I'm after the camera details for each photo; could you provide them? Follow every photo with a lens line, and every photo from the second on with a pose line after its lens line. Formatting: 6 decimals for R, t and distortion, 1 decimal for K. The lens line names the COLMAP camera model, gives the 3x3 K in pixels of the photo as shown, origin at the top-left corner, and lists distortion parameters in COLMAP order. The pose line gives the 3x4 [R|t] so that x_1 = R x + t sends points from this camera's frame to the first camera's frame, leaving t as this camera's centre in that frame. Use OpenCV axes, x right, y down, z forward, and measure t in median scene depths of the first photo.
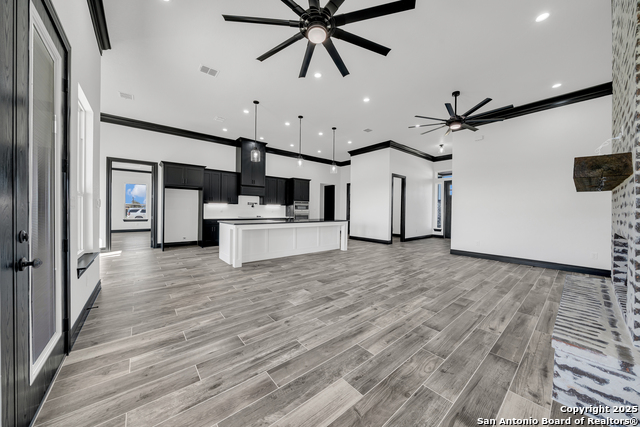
lens RADIAL K [[221.3, 0, 319.7], [0, 221.3, 210.6], [0, 0, 1]] dist [-0.001302, -0.000065]
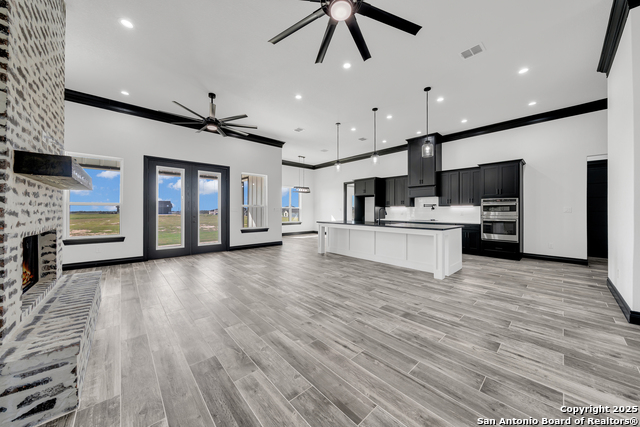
lens RADIAL K [[221.3, 0, 319.7], [0, 221.3, 210.6], [0, 0, 1]] dist [-0.001302, -0.000065]
pose [[0.040744, -0.012385, -0.999093, 1.436992], [-0.007290, 0.999893, -0.012692, 0.008236], [0.999143, 0.007801, 0.040649, 1.323094]]
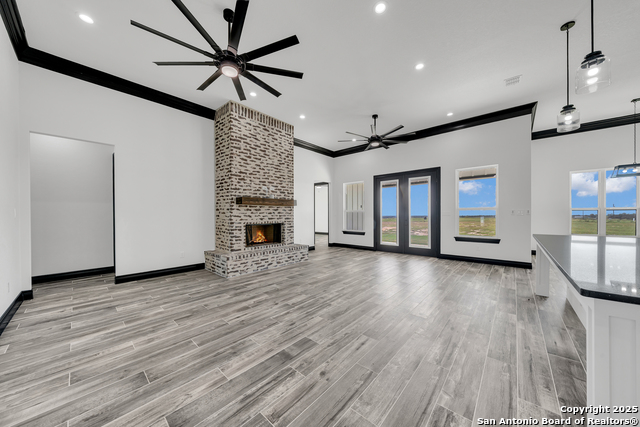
lens RADIAL K [[217.0, 0, 319.6], [0, 217.0, 216.1], [0, 0, 1]] dist [-0.000584, -0.000022]
pose [[-0.988986, -0.007088, -0.147836, 0.645784], [-0.008300, 0.999937, 0.007582, -0.004618], [0.147773, 0.008725, -0.988983, 2.254205]]
